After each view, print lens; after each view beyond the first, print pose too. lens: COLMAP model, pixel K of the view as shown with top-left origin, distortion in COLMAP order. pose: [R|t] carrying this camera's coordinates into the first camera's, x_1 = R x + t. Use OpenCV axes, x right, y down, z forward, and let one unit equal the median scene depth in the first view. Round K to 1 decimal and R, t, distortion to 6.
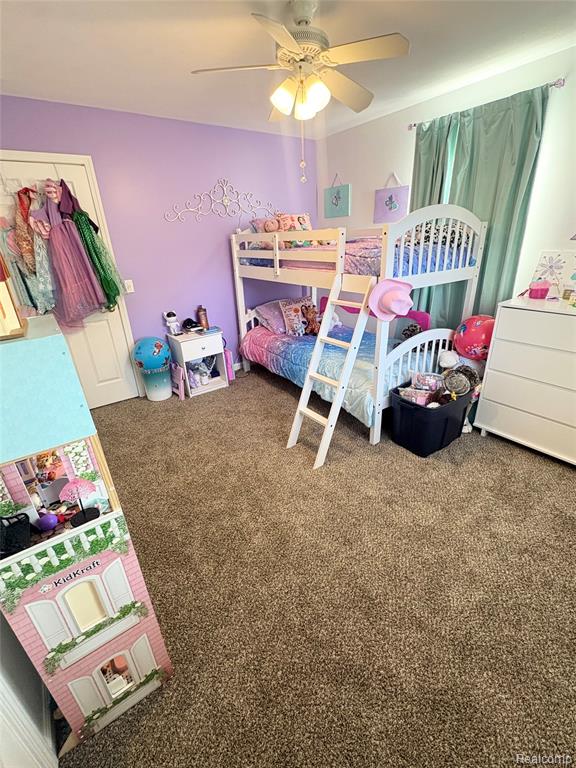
lens RADIAL K [[338.5, 0, 289.6], [0, 338.5, 385.1], [0, 0, 1]] dist [-0.004389, -0.000941]
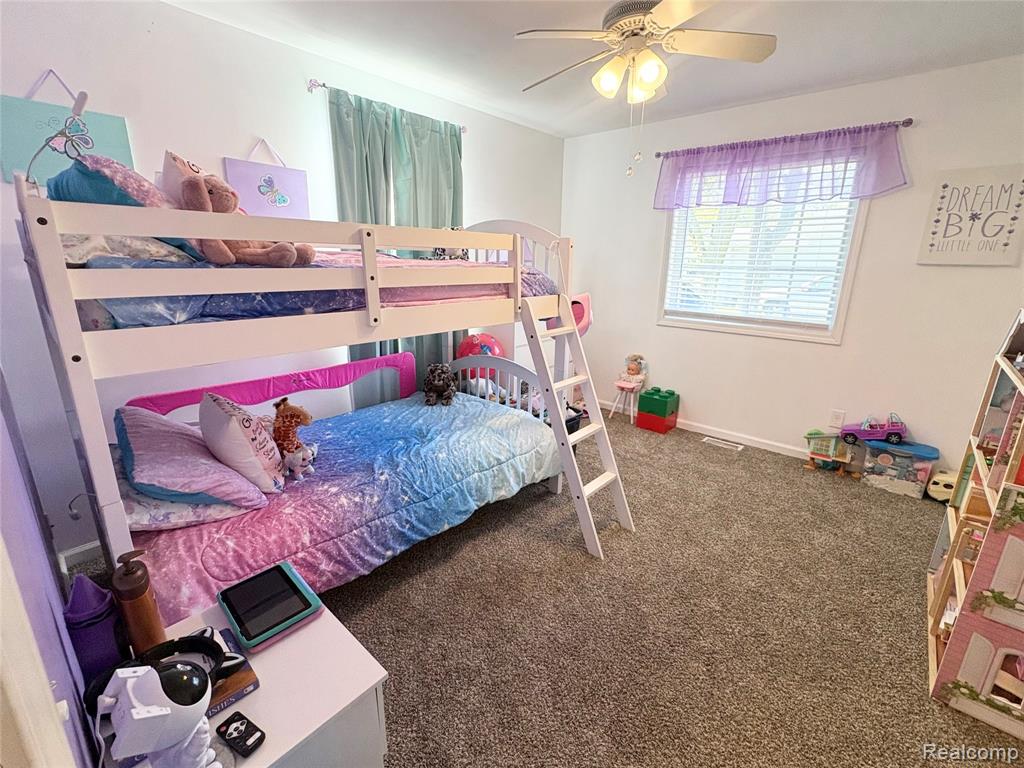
lens RADIAL K [[451.4, 0, 511.9], [0, 451.4, 382.2], [0, 0, 1]] dist [-0.004389, -0.000941]
pose [[-0.215492, -0.222452, 0.950830, -0.555795], [0.386050, 0.874977, 0.292199, -0.331988], [-0.896955, 0.430034, -0.102672, 0.864349]]
